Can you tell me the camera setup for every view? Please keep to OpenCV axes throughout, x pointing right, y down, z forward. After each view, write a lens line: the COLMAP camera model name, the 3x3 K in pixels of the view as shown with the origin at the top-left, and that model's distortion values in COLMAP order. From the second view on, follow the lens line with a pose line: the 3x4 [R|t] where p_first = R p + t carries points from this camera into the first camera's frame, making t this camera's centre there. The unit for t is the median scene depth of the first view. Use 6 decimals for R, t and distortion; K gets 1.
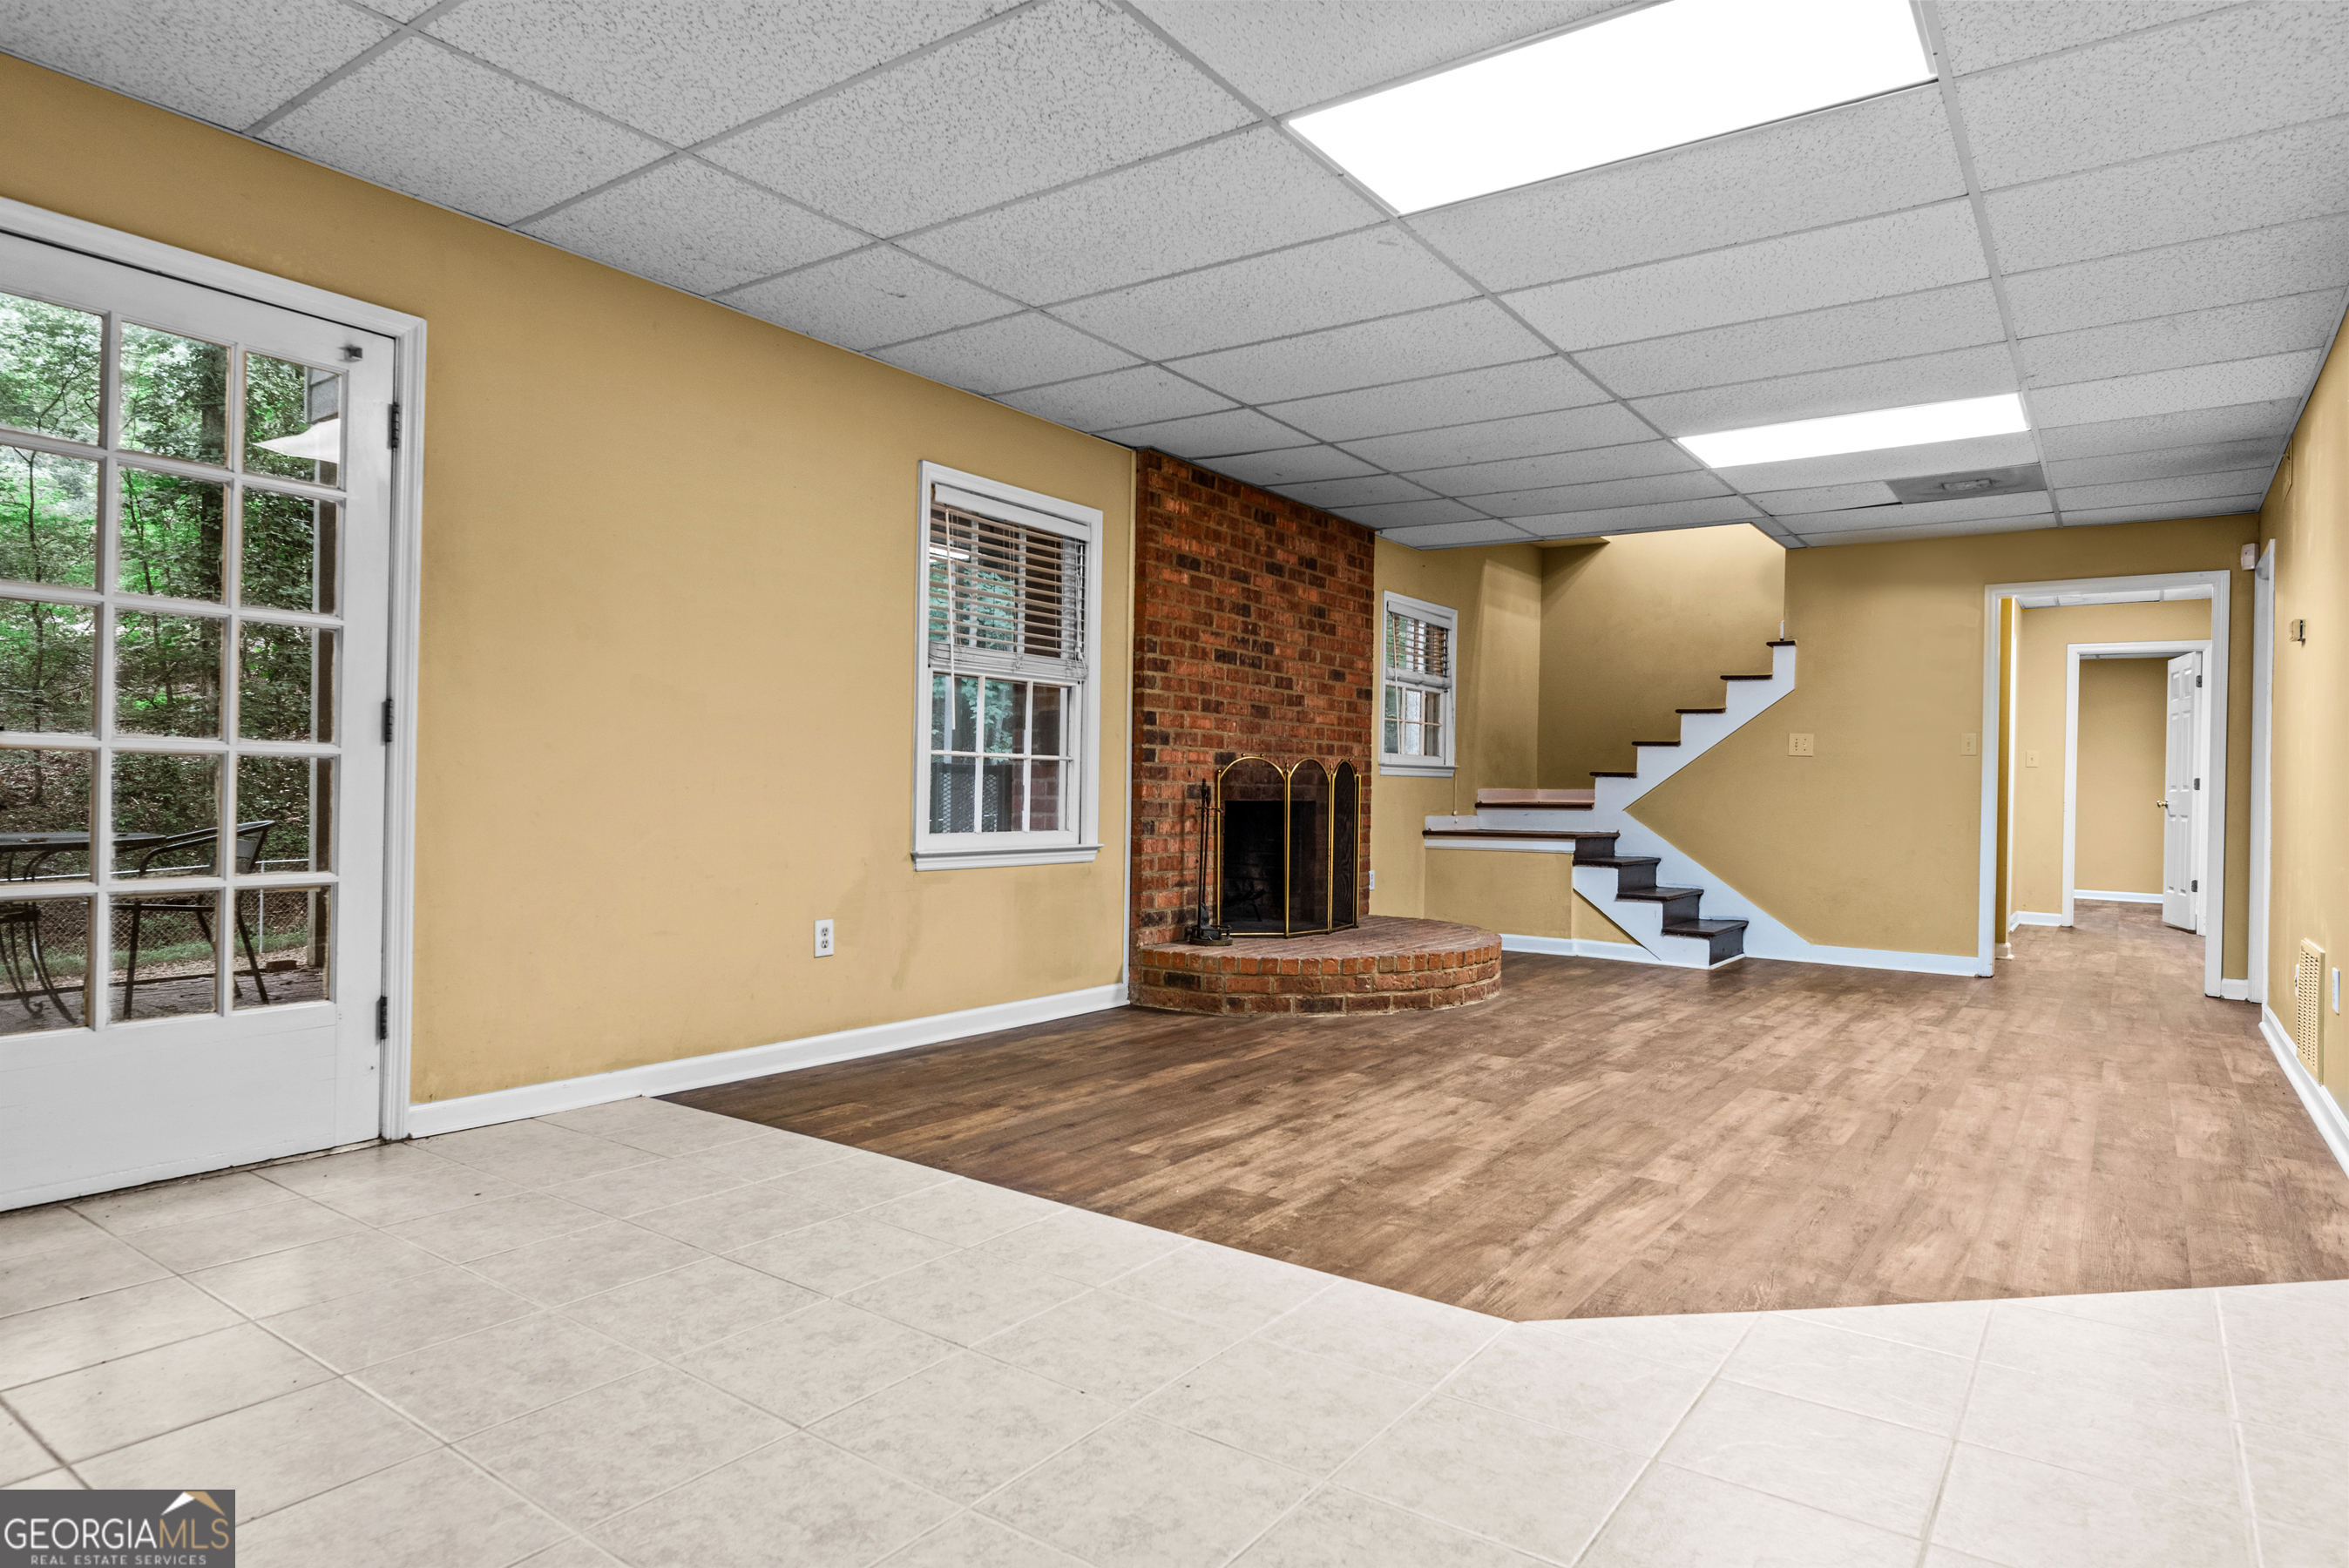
lens RADIAL K [[1342.9, 0, 1178.4], [0, 1342.9, 783.5], [0, 0, 1]] dist [-0.005478, 0.004499]
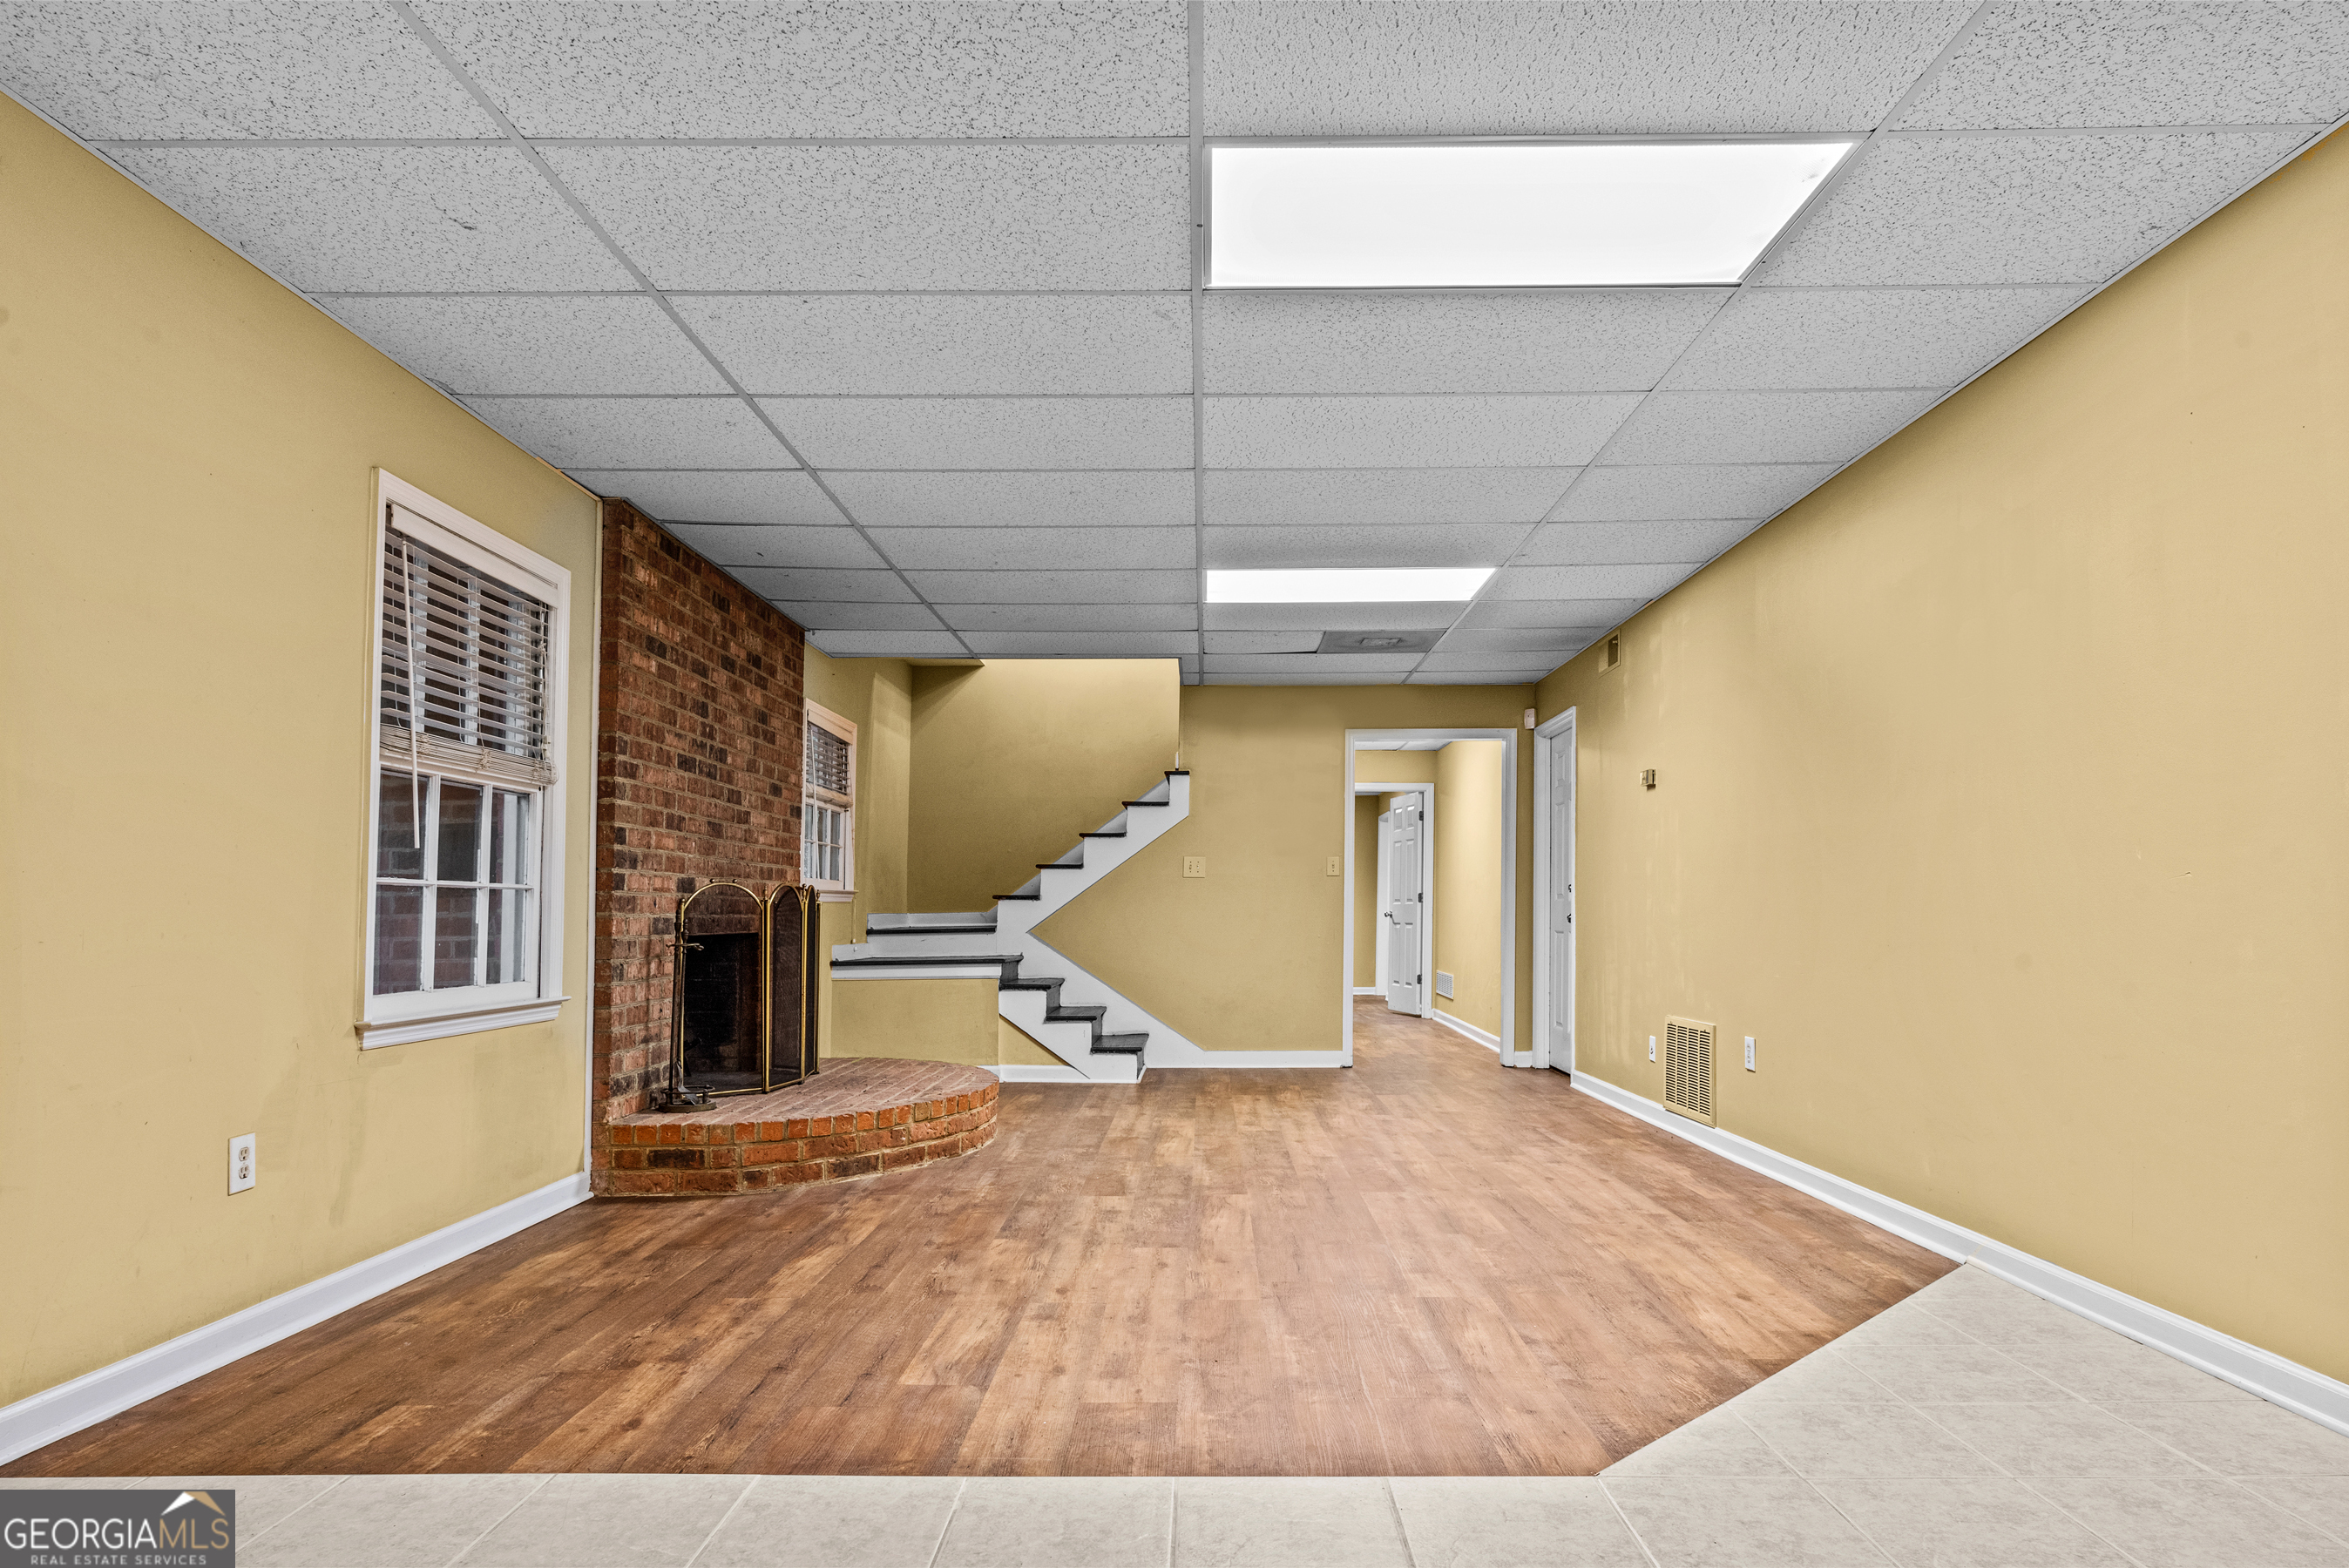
lens RADIAL K [[1342.9, 0, 1203.5], [0, 1342.9, 878.8], [0, 0, 1]] dist [-0.005478, 0.004499]
pose [[0.814458, -0.006991, 0.580181, -0.201390], [0.018785, 0.999721, -0.014325, -0.004934], [-0.579919, 0.022566, 0.814362, 0.145547]]
